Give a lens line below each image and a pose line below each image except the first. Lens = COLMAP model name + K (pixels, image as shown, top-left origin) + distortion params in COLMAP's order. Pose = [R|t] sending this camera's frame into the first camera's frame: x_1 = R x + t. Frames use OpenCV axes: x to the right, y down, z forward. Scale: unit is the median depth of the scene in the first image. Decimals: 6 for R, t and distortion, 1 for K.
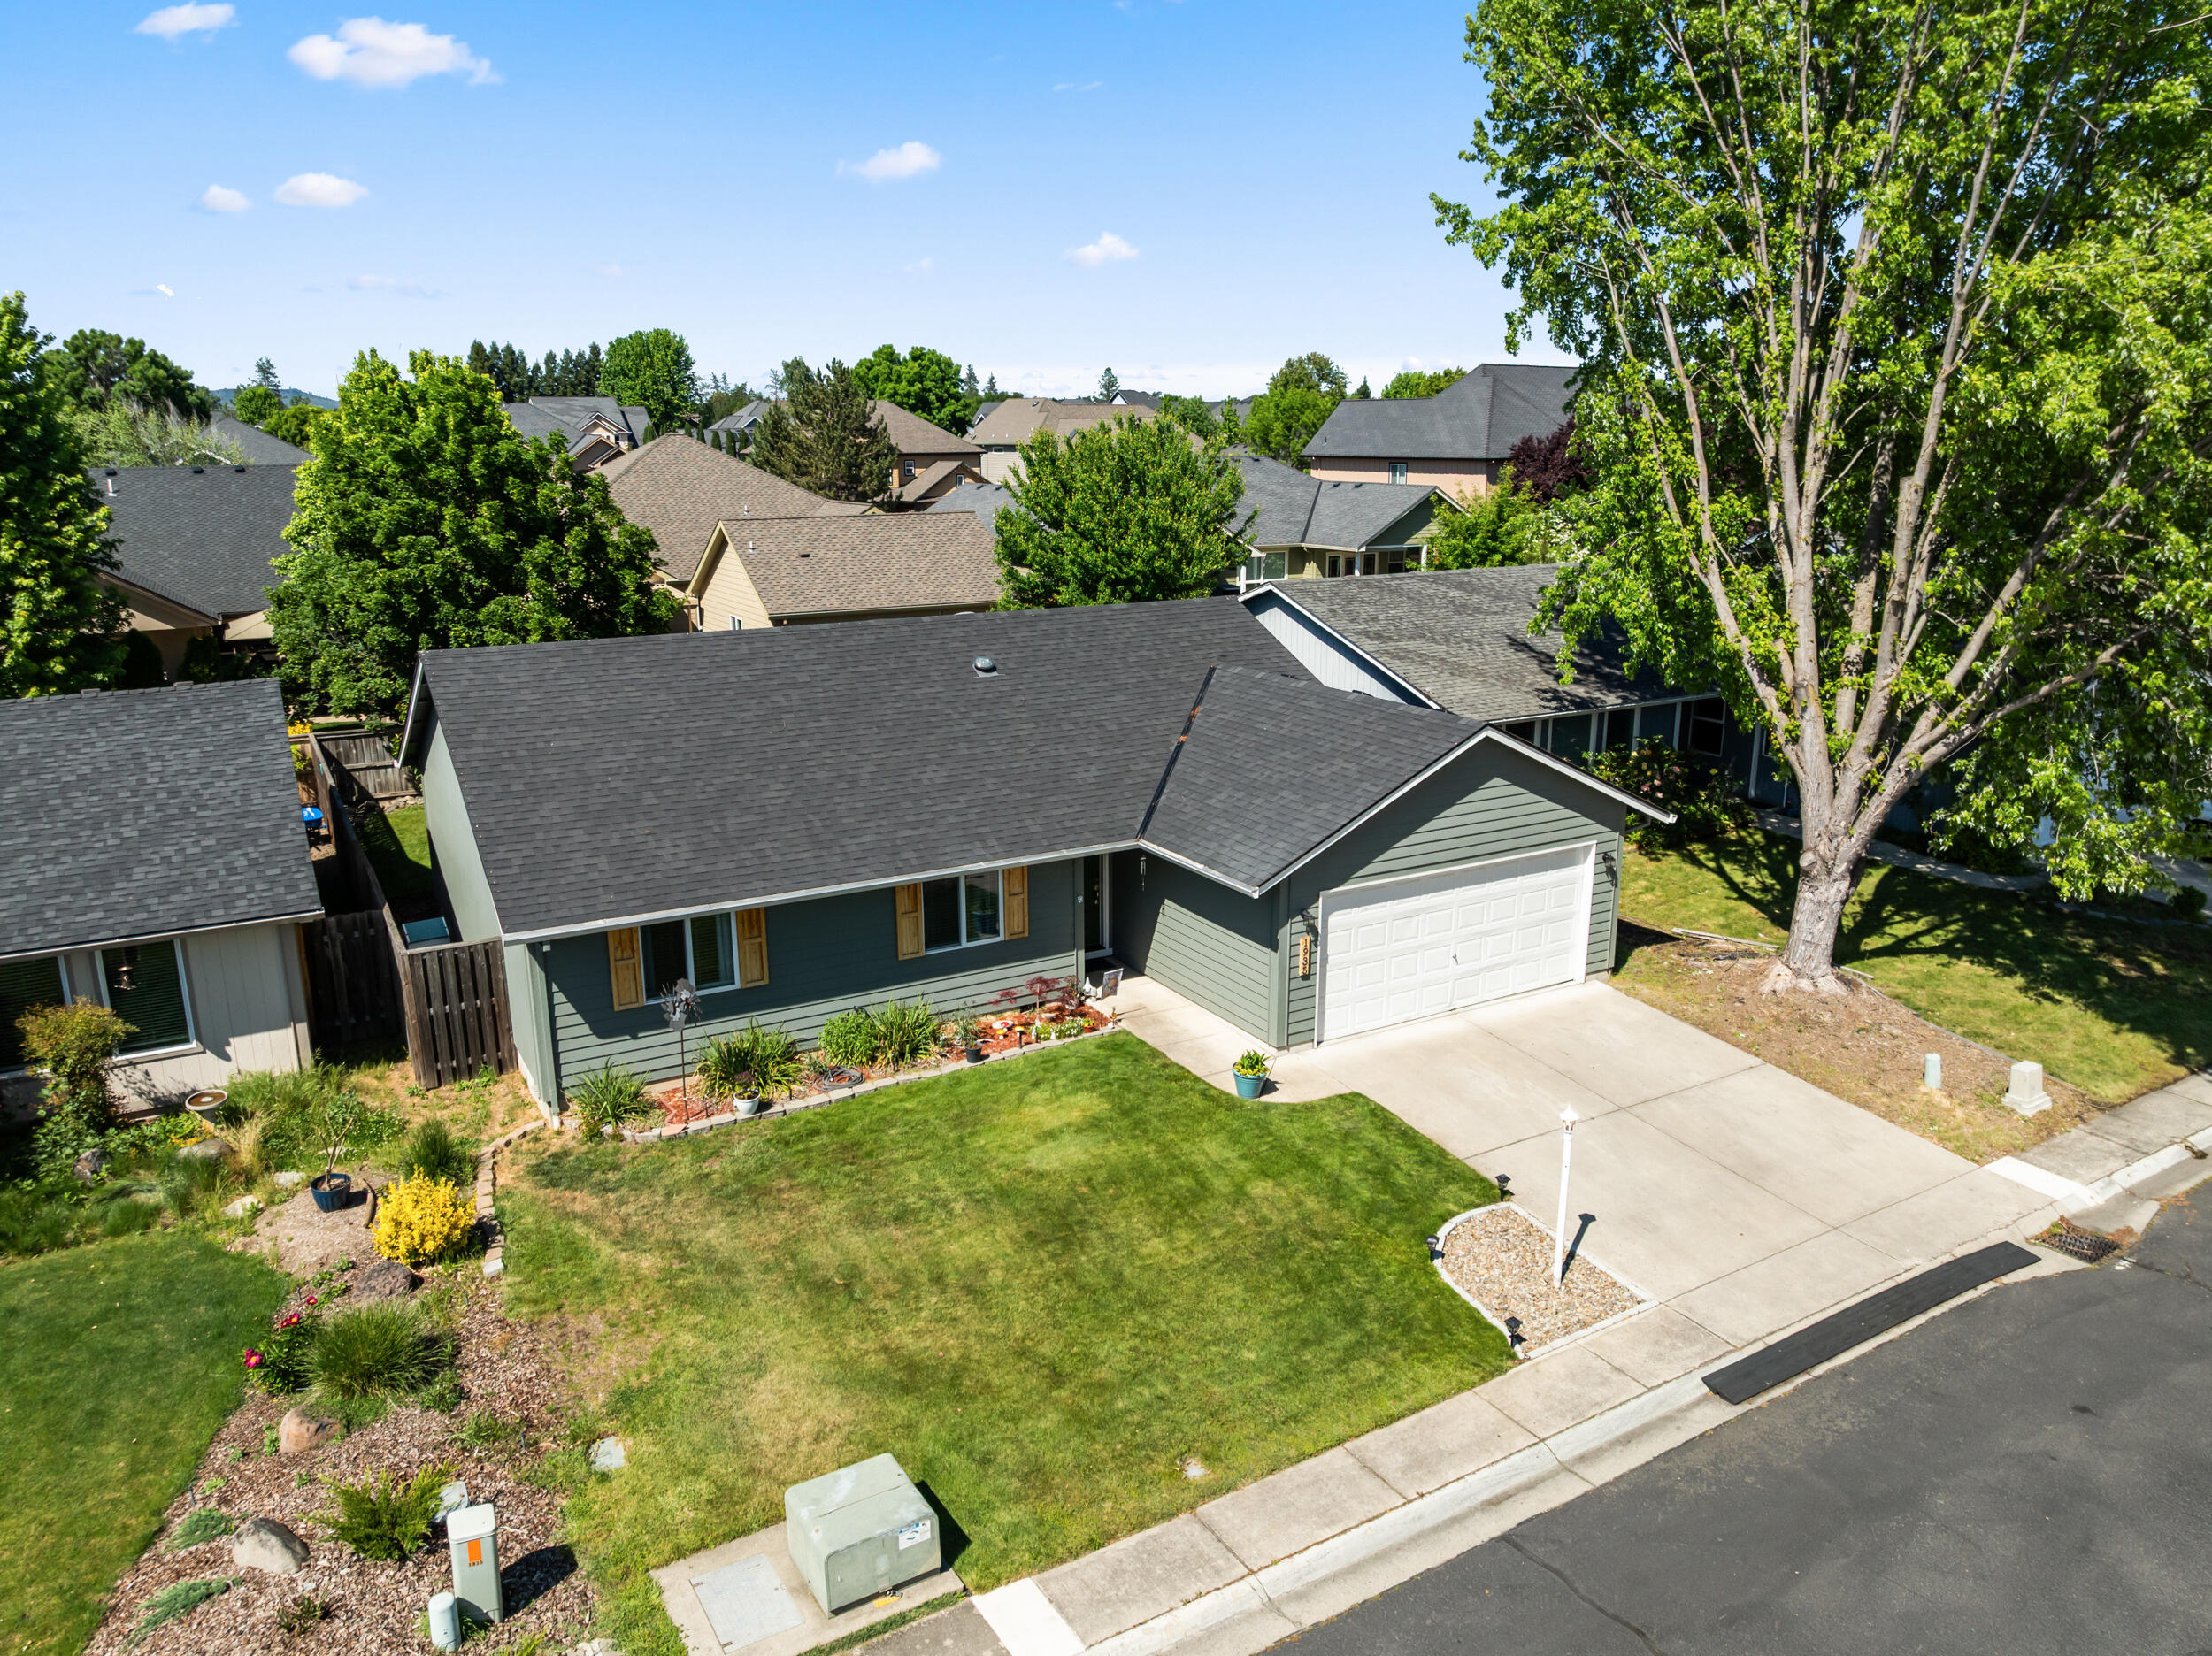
lens RADIAL K [[1558.9, 0, 1112.3], [0, 1558.9, 831.0], [0, 0, 1]] dist [-0.038416, -0.001243]
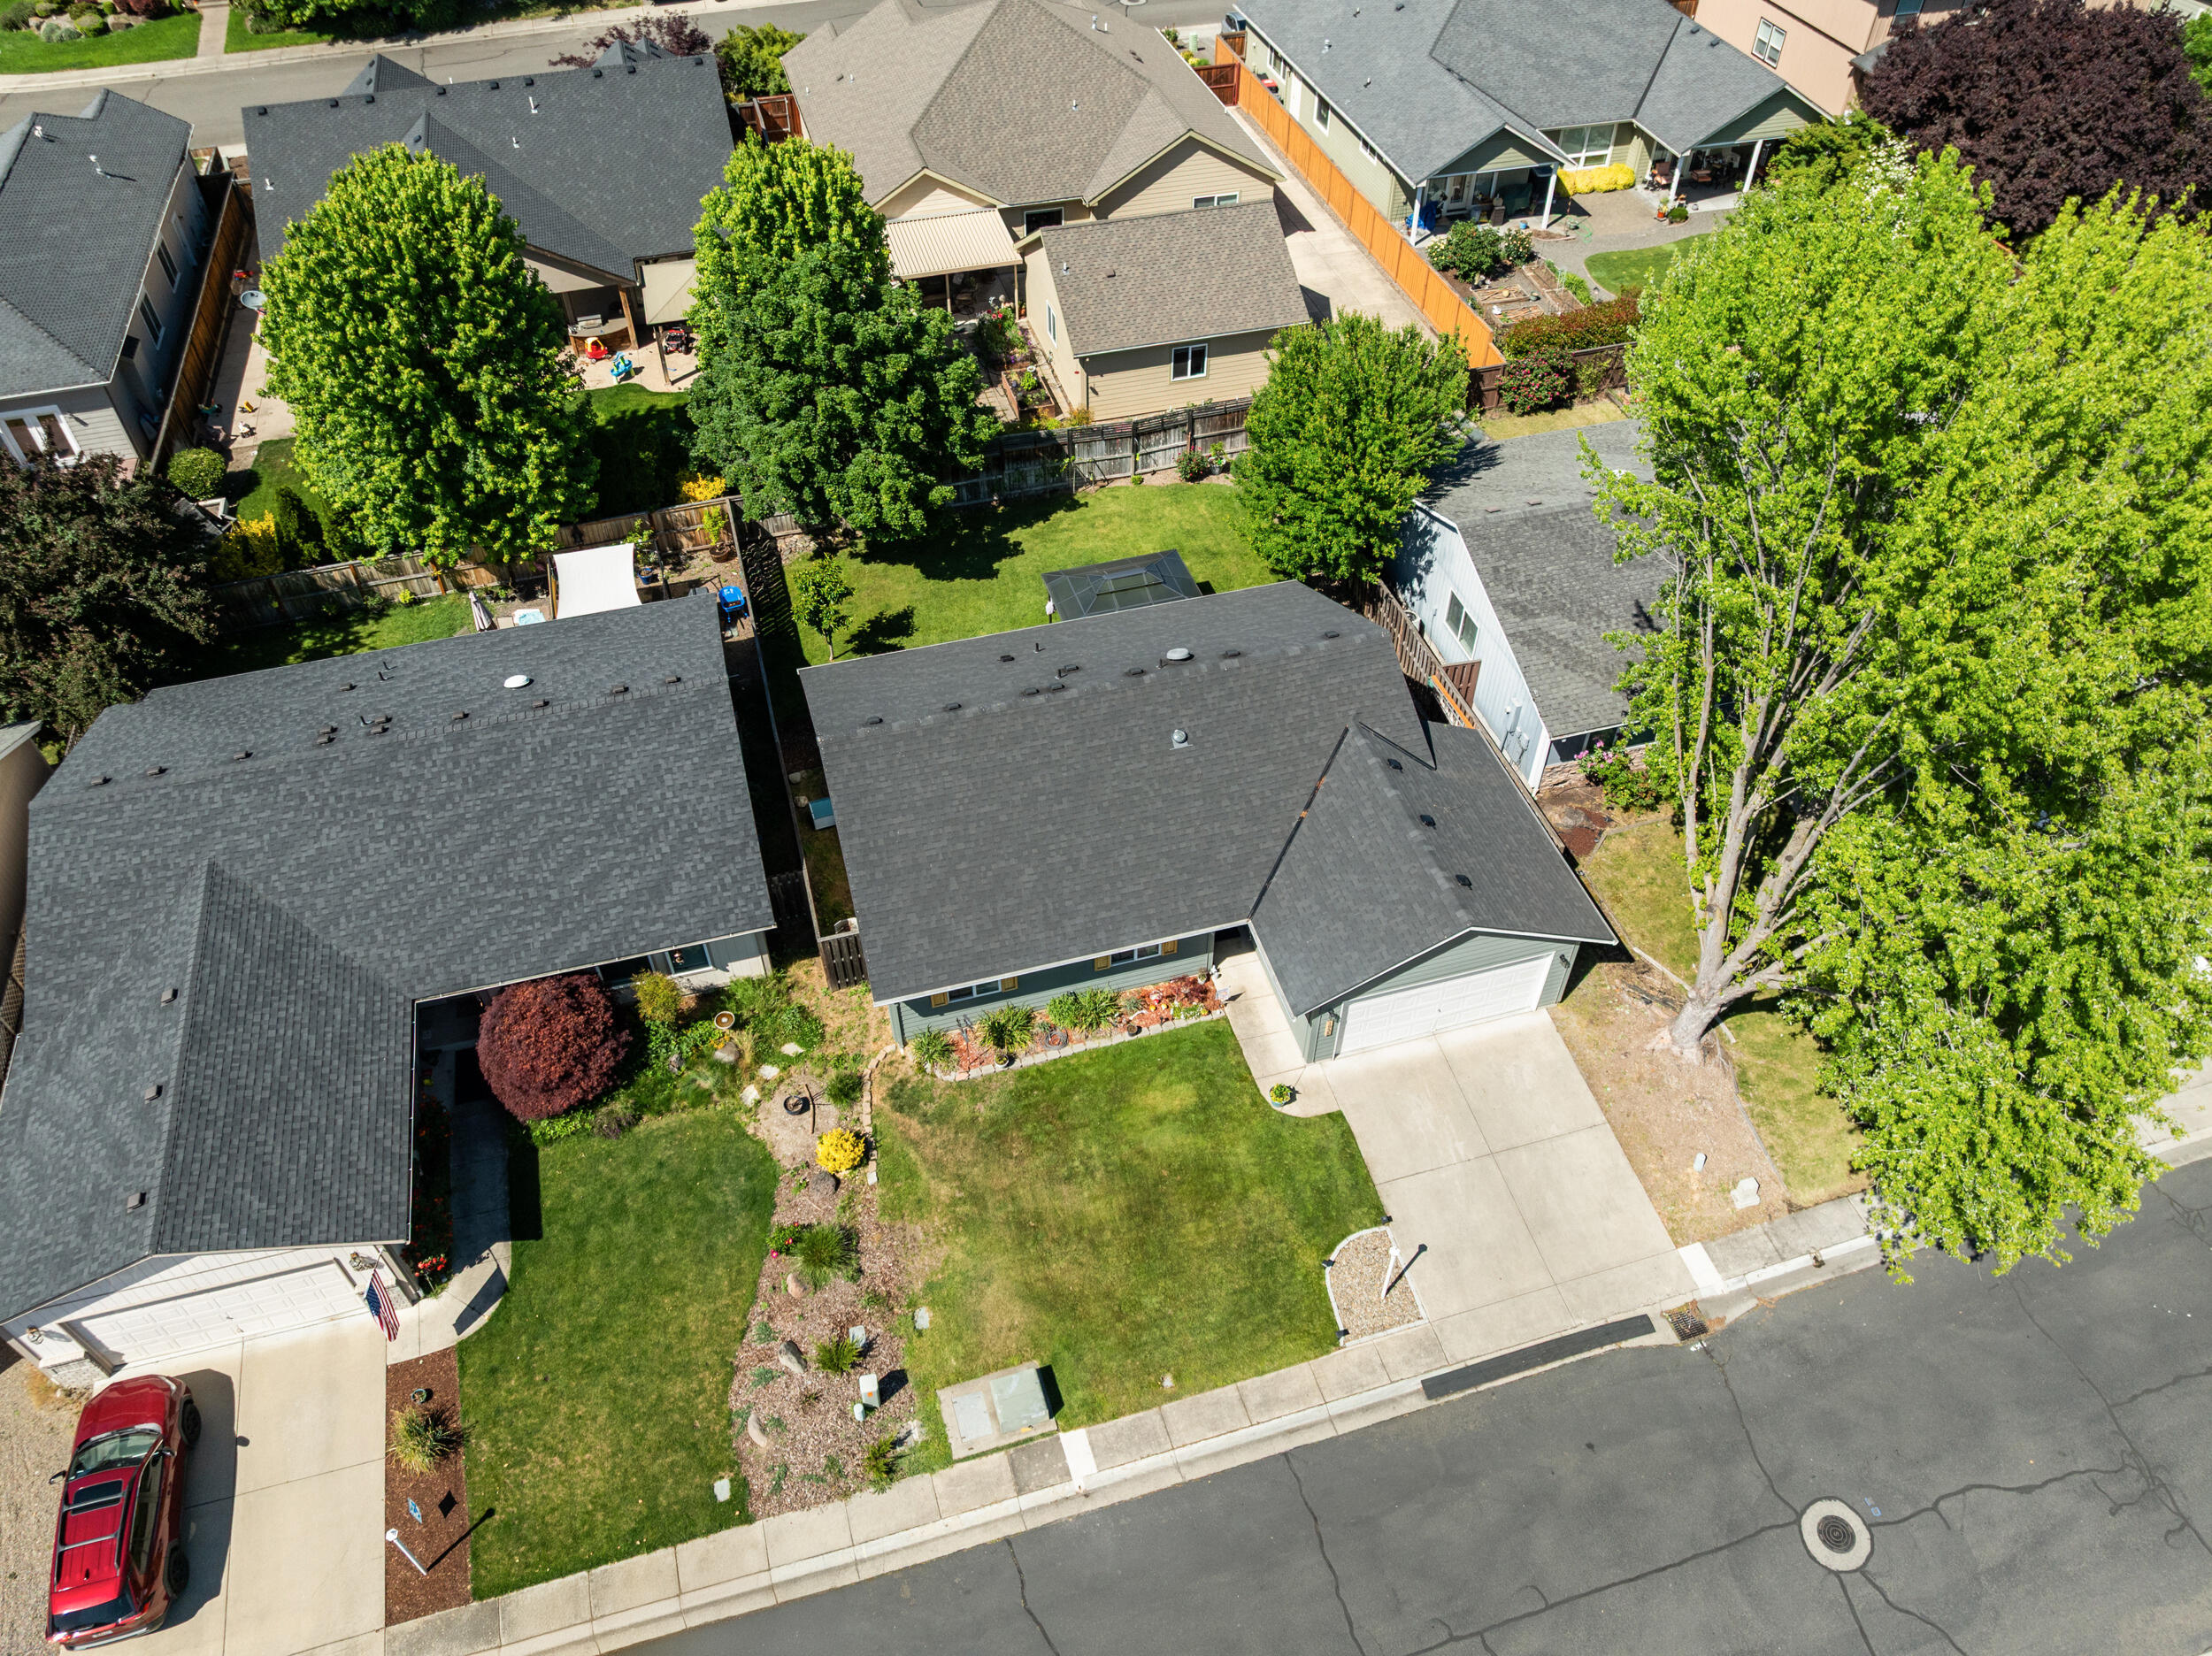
lens RADIAL K [[1558.9, 0, 1112.3], [0, 1558.9, 831.0], [0, 0, 1]] dist [-0.038416, -0.001243]
pose [[0.970814, 0.177103, -0.161722, 0.134389], [-0.065159, 0.843720, 0.532814, -0.997238], [0.230811, -0.506726, 0.830636, -0.339961]]
